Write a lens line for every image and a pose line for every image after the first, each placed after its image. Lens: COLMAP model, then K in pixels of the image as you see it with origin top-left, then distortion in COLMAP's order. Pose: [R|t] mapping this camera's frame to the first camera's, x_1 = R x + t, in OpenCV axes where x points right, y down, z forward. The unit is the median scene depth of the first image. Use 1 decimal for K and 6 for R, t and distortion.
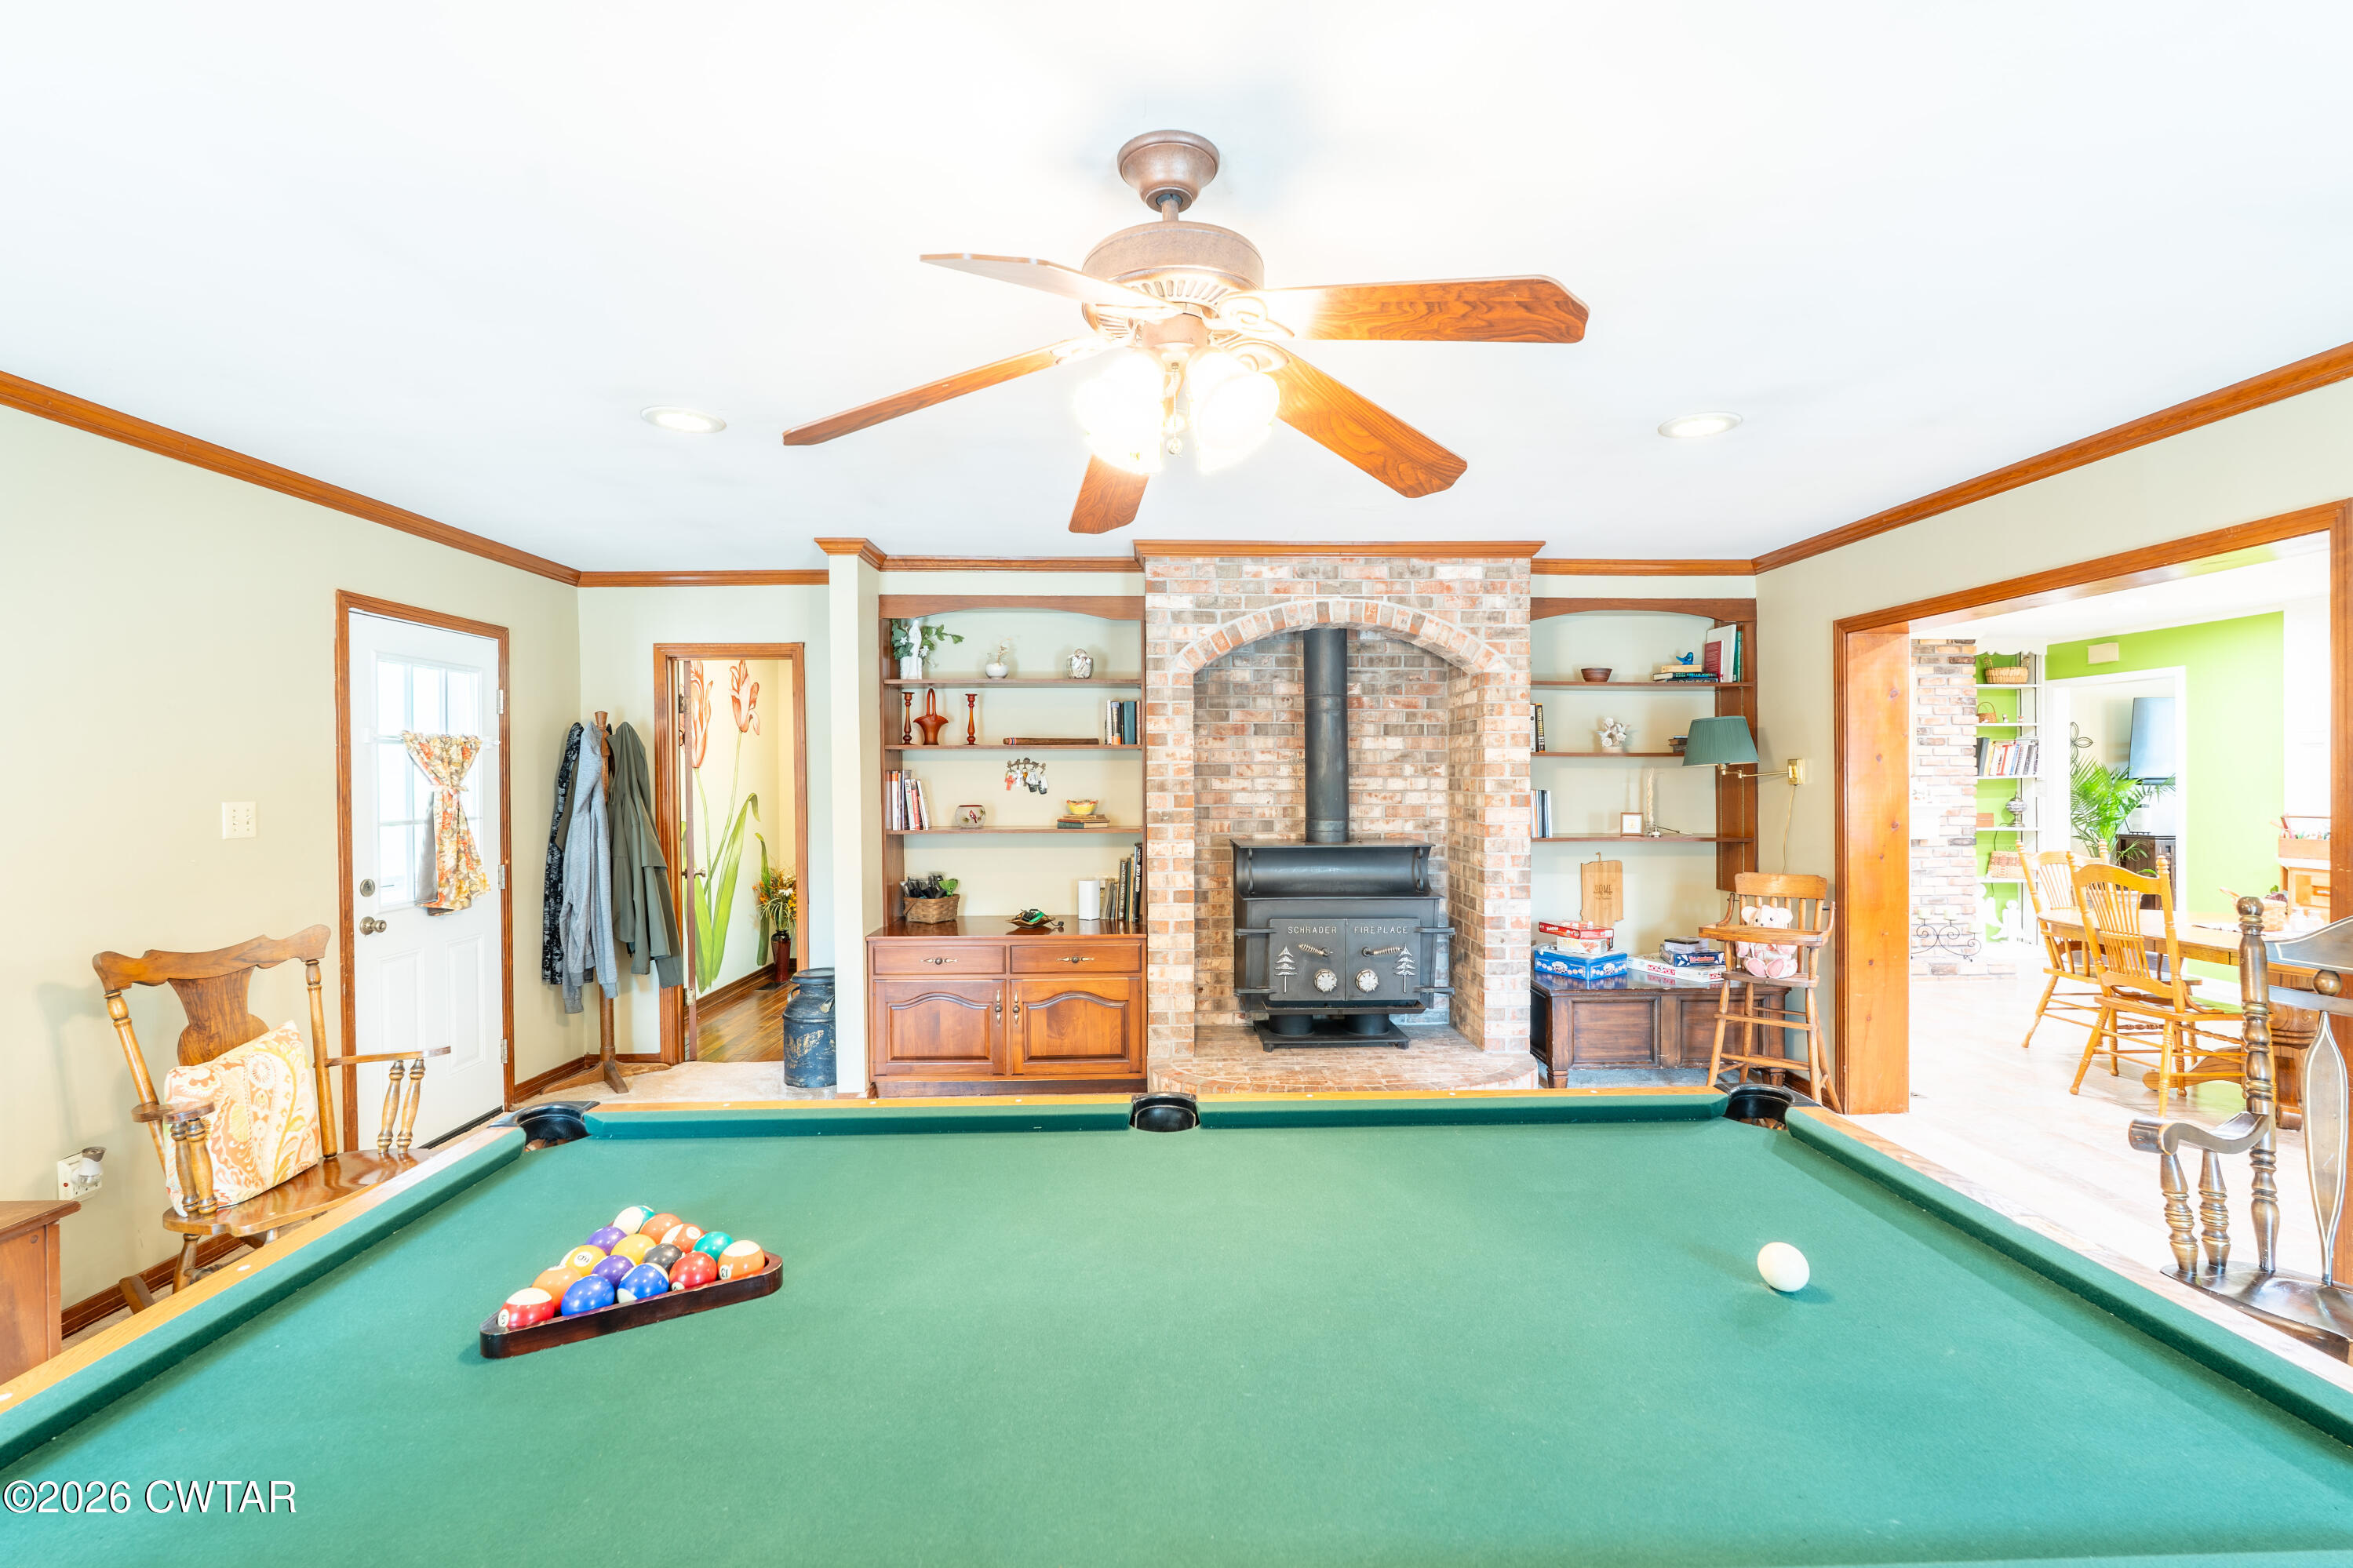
lens RADIAL K [[1047.3, 0, 1162.3], [0, 1047.3, 778.1], [0, 0, 1]] dist [0.001521, -0.000934]
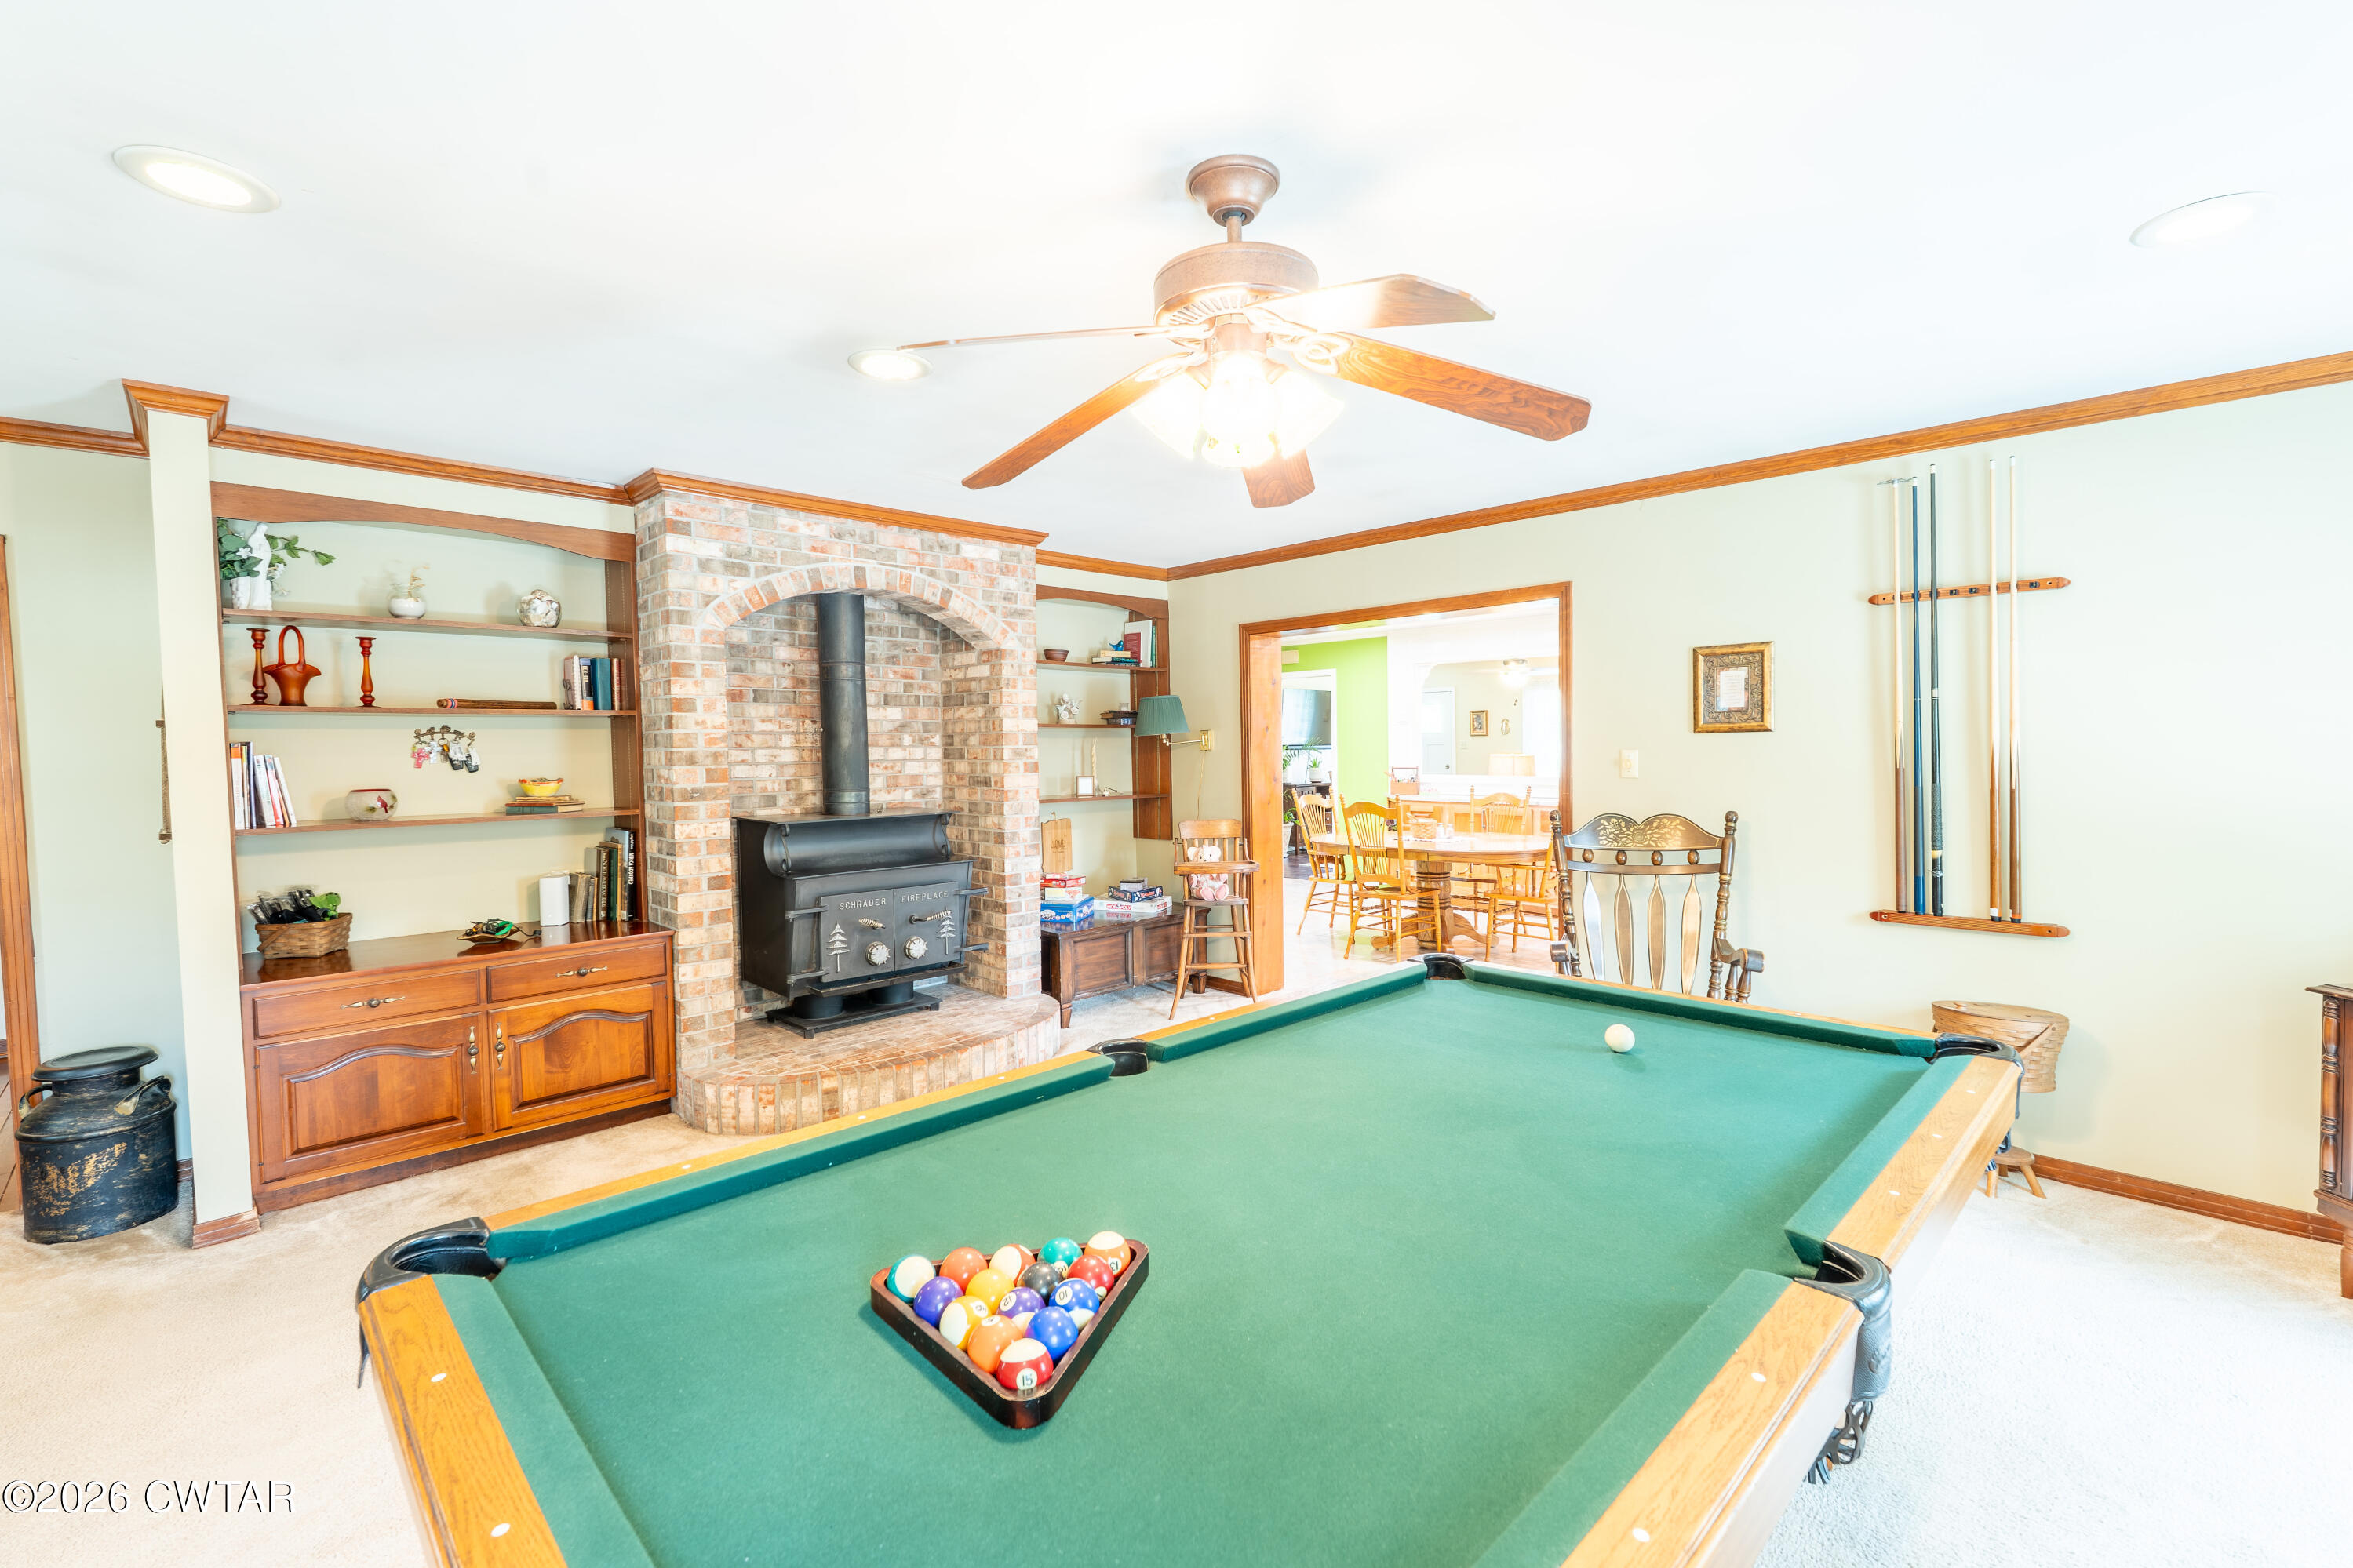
lens RADIAL K [[1047.3, 0, 1193.7], [0, 1047.3, 780.0], [0, 0, 1]] dist [0.001521, -0.000934]
pose [[0.729592, -0.028975, 0.683269, -0.282304], [0.009949, 0.999446, 0.031760, 0.001798], [-0.683811, -0.016374, 0.729476, 0.076422]]
